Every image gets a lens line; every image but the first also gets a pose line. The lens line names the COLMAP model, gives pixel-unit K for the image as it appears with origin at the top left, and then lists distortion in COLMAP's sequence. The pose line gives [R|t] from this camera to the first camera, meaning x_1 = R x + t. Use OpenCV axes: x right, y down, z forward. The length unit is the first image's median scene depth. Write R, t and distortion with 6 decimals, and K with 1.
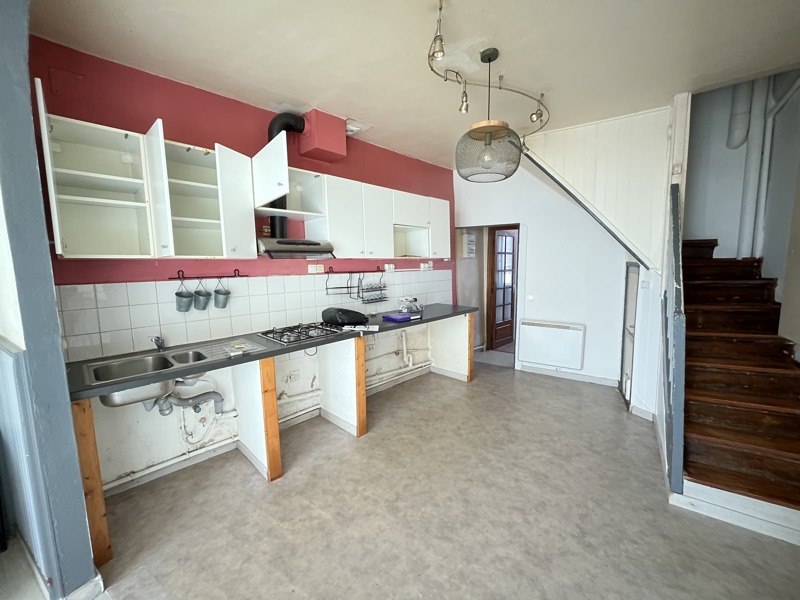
lens RADIAL K [[323.9, 0, 400.0], [0, 323.9, 300.0], [0, 0, 1]] dist [-0.000156, 0.000000]
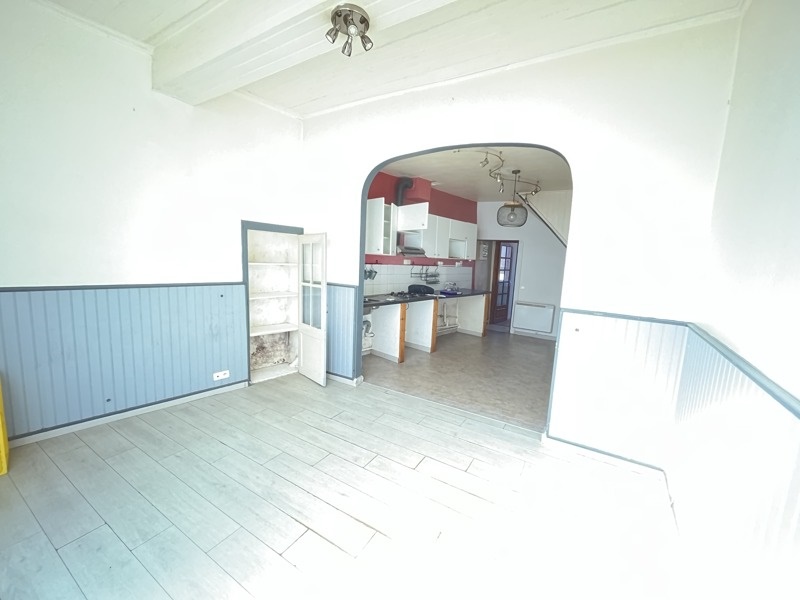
lens RADIAL K [[323.9, 0, 400.0], [0, 323.9, 300.0], [0, 0, 1]] dist [-0.000156, 0.000000]
pose [[0.997340, 0.053901, 0.049069, -0.317231], [-0.054497, 0.998455, 0.010888, 0.079768], [-0.048406, -0.013533, 0.998736, -0.652156]]
